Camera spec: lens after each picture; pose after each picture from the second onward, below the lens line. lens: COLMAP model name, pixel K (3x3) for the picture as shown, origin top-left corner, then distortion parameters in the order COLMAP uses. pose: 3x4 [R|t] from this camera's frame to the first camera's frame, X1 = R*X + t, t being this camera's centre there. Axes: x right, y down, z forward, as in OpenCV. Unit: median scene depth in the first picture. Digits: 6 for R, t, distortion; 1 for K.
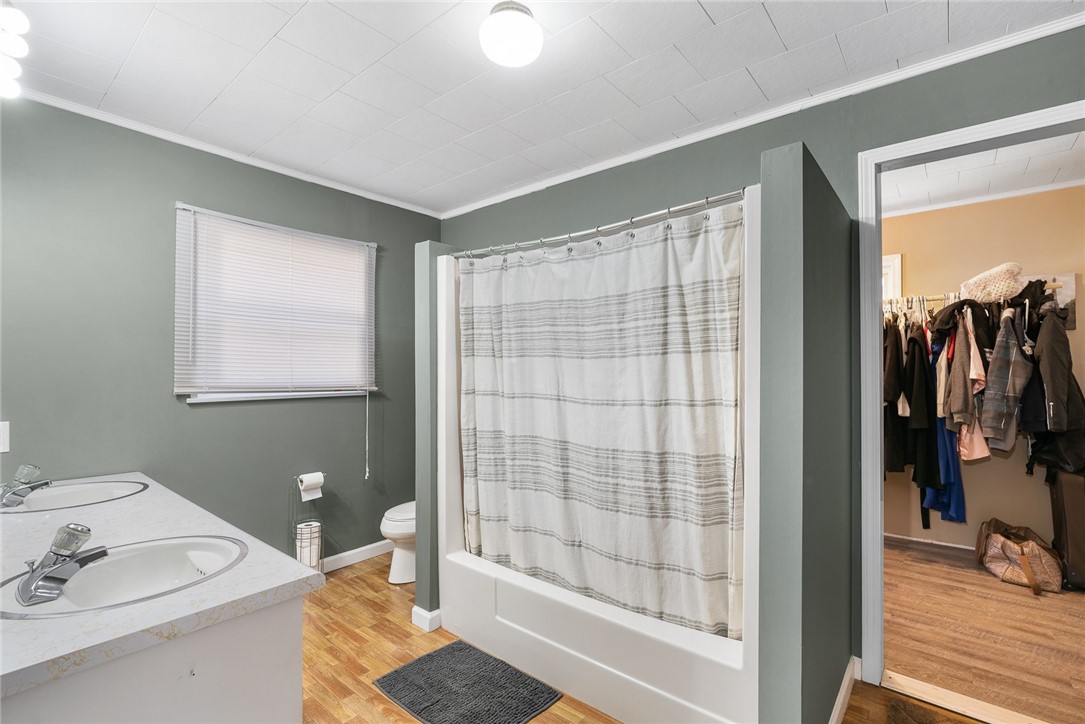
lens RADIAL K [[493.0, 0, 550.9], [0, 493.0, 364.3], [0, 0, 1]] dist [-0.000985, -0.000054]
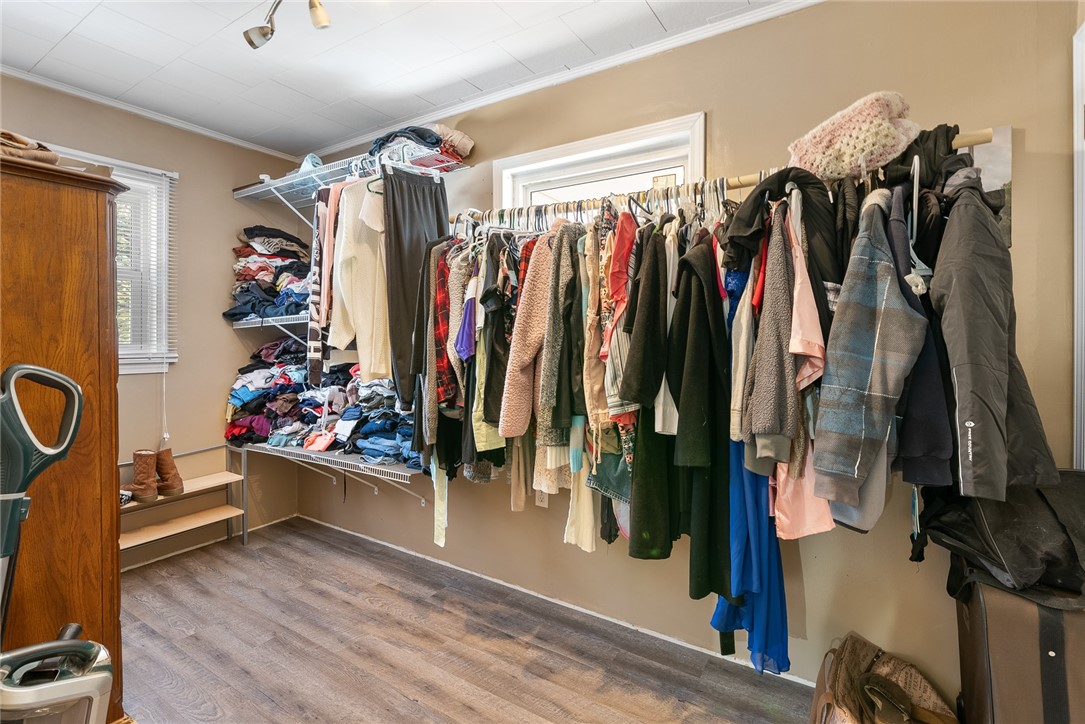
lens RADIAL K [[501.5, 0, 545.7], [0, 501.5, 336.9], [0, 0, 1]] dist [-0.004393, -0.000134]
pose [[0.992700, 0.005524, 0.120485, 0.595879], [-0.007032, 0.999902, 0.012095, 0.011709], [-0.120406, -0.012854, 0.992642, 0.606786]]
